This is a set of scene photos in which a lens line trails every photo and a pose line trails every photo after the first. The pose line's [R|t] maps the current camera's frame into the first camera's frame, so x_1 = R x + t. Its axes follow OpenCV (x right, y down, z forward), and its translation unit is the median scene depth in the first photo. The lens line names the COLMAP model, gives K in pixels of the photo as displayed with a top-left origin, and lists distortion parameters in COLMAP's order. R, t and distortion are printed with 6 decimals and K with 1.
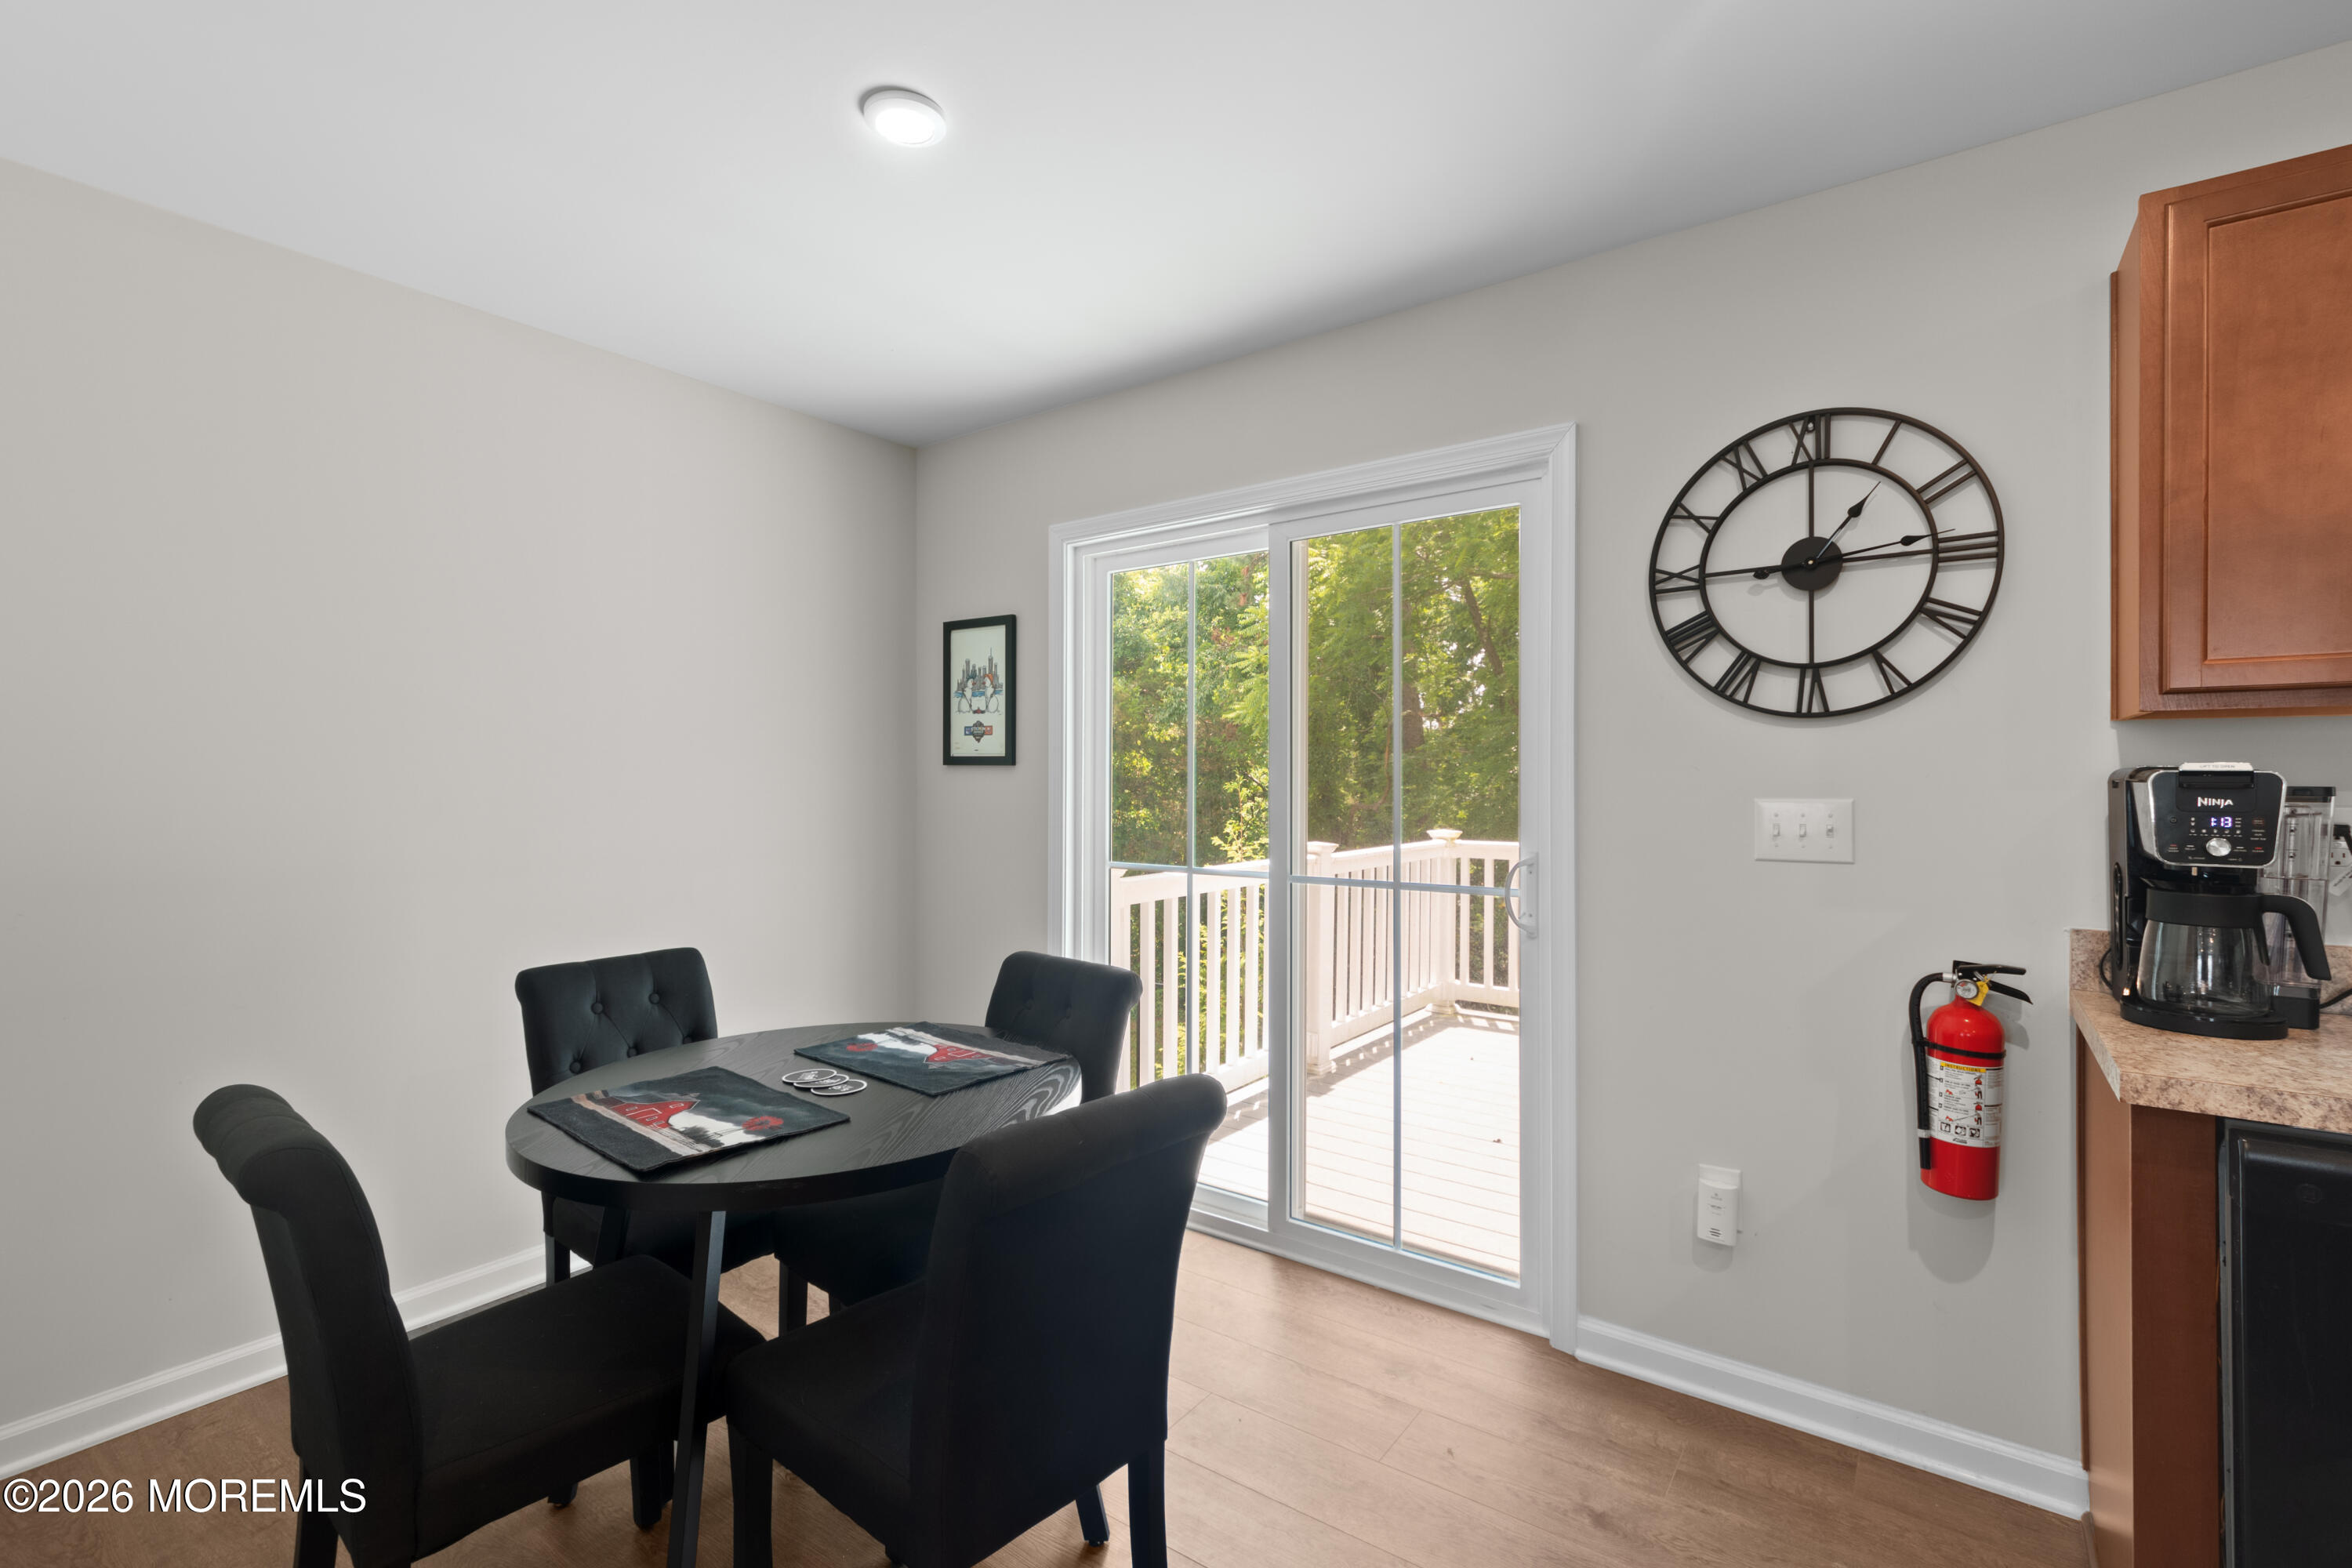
lens RADIAL K [[1046.3, 0, 1176.0], [0, 1046.3, 784.0], [0, 0, 1]] dist [-0.004443, 0.001003]
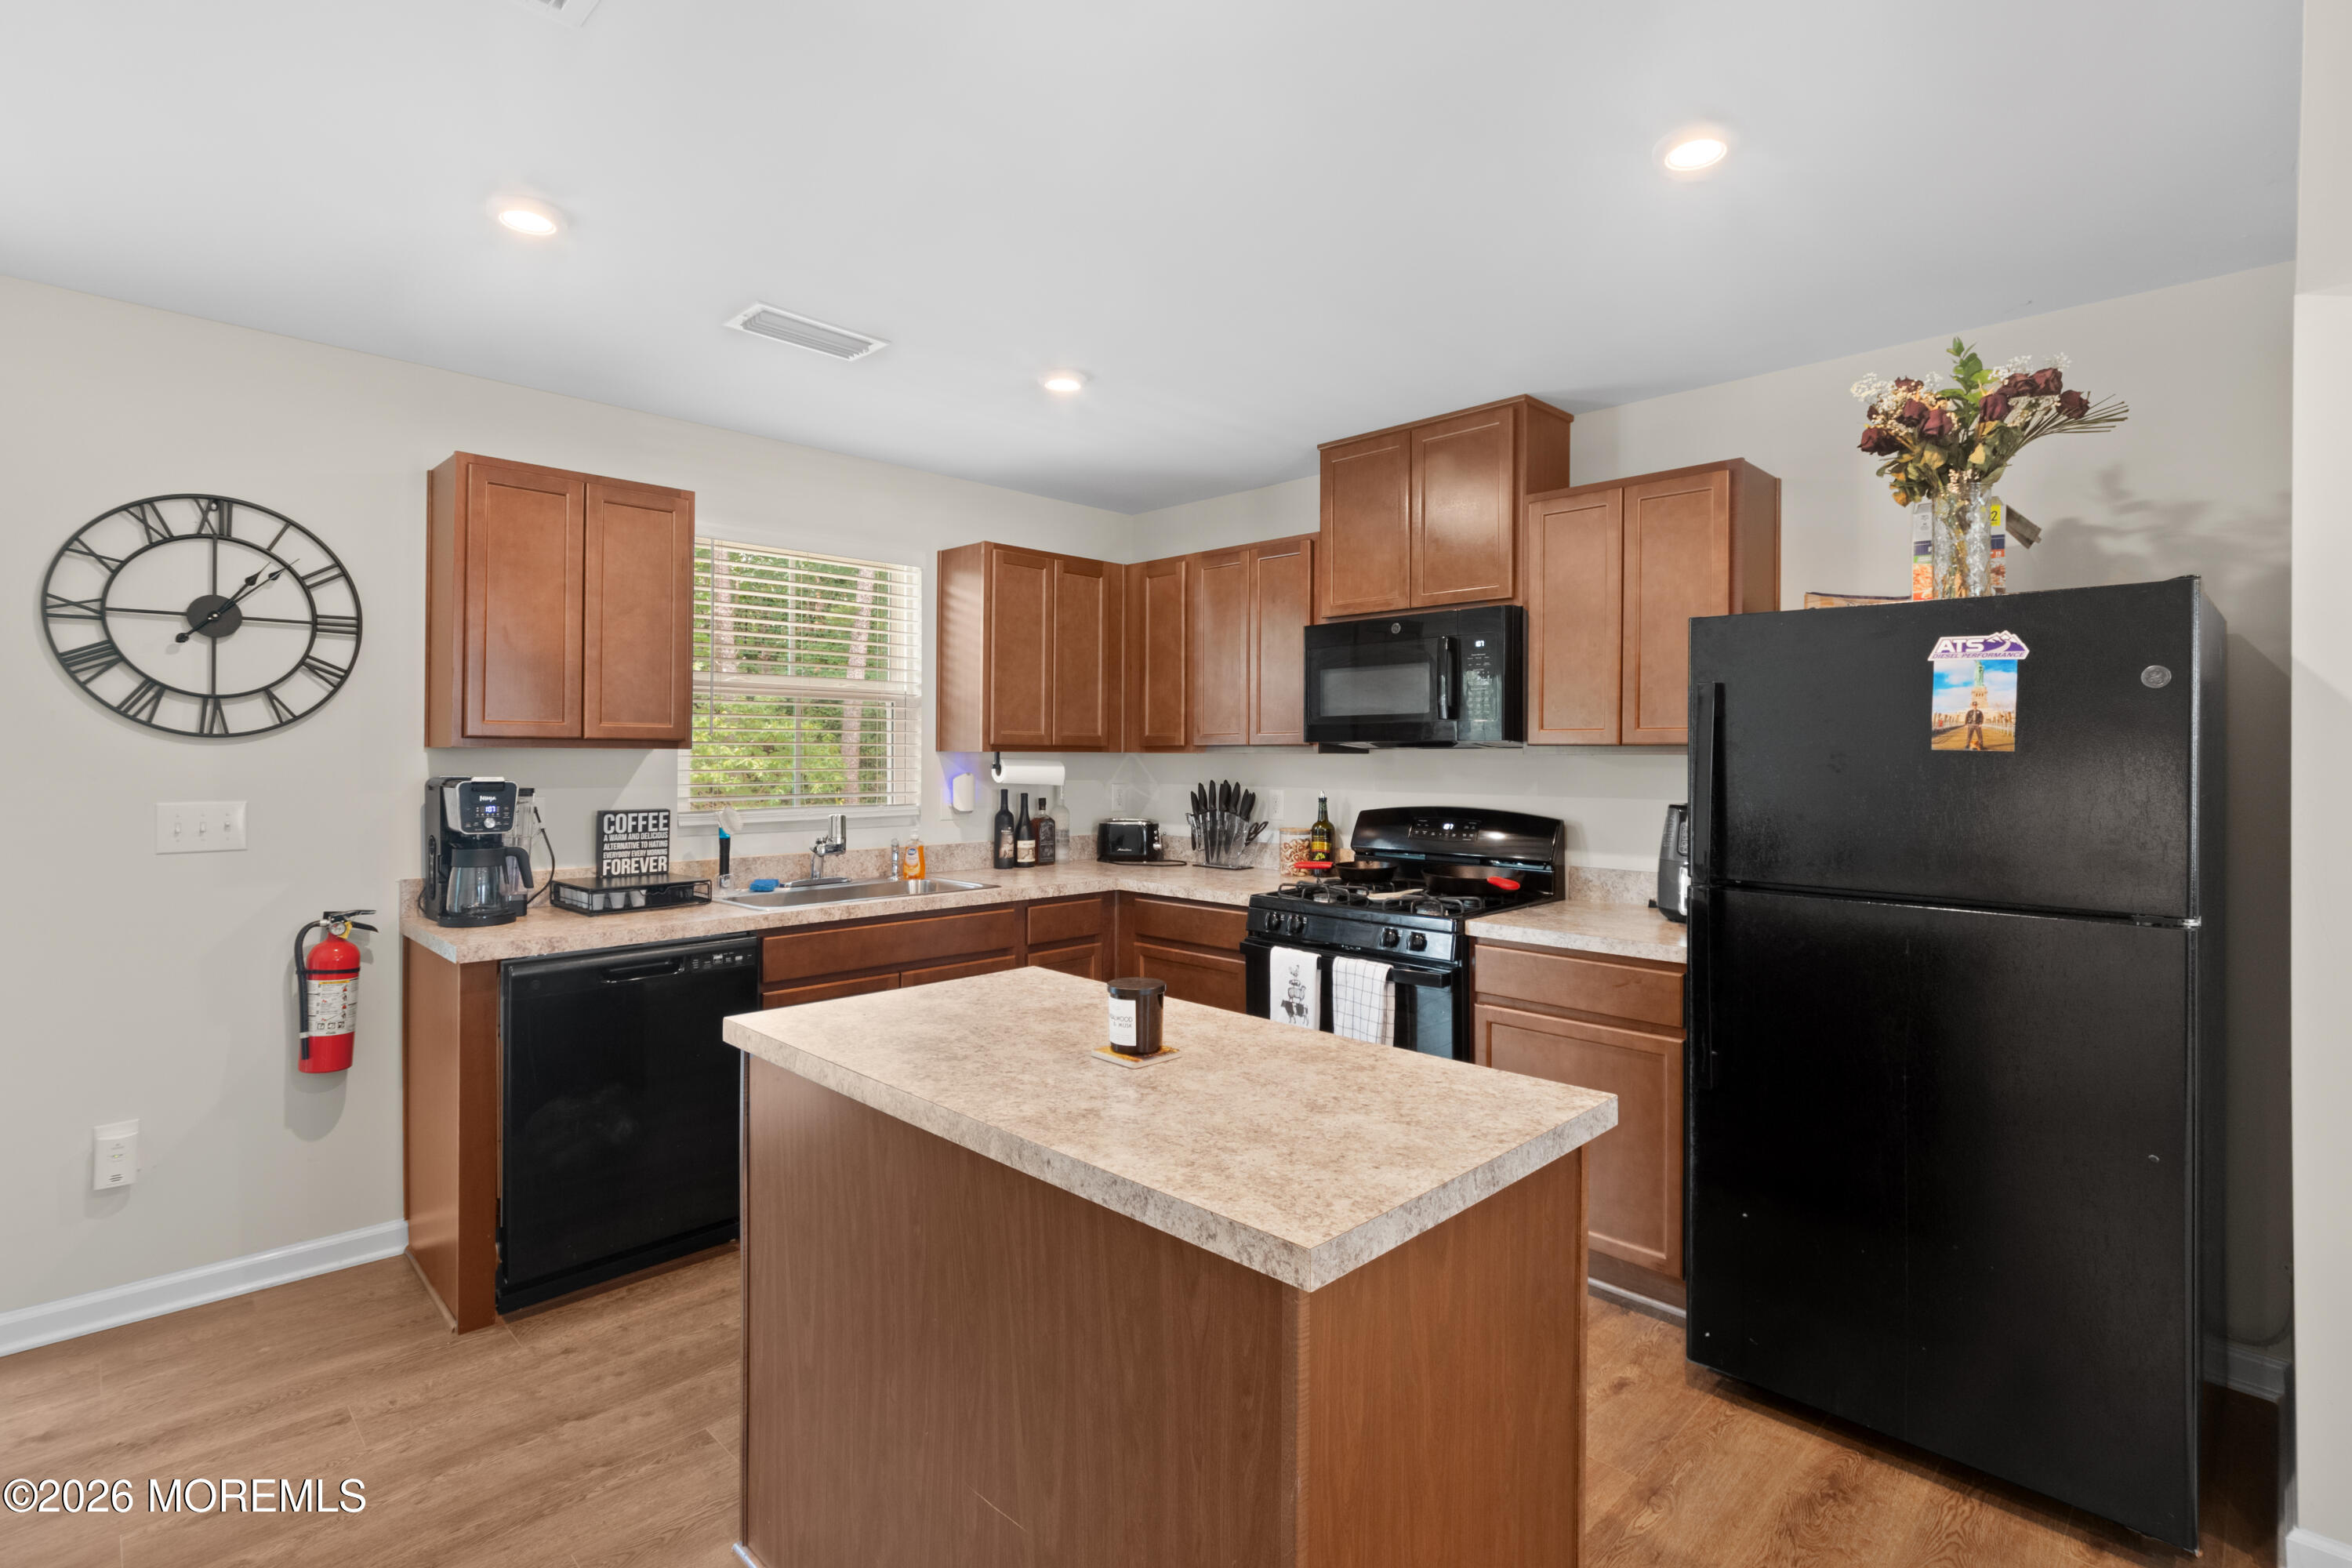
lens RADIAL K [[1100.4, 0, 1181.8], [0, 1100.4, 732.5], [0, 0, 1]] dist [0.000569, 0.000954]
pose [[0.151097, 0.020112, 0.988314, -0.557720], [-0.002576, 0.999798, -0.019952, -0.047827], [-0.988516, 0.000469, 0.151118, -0.380410]]
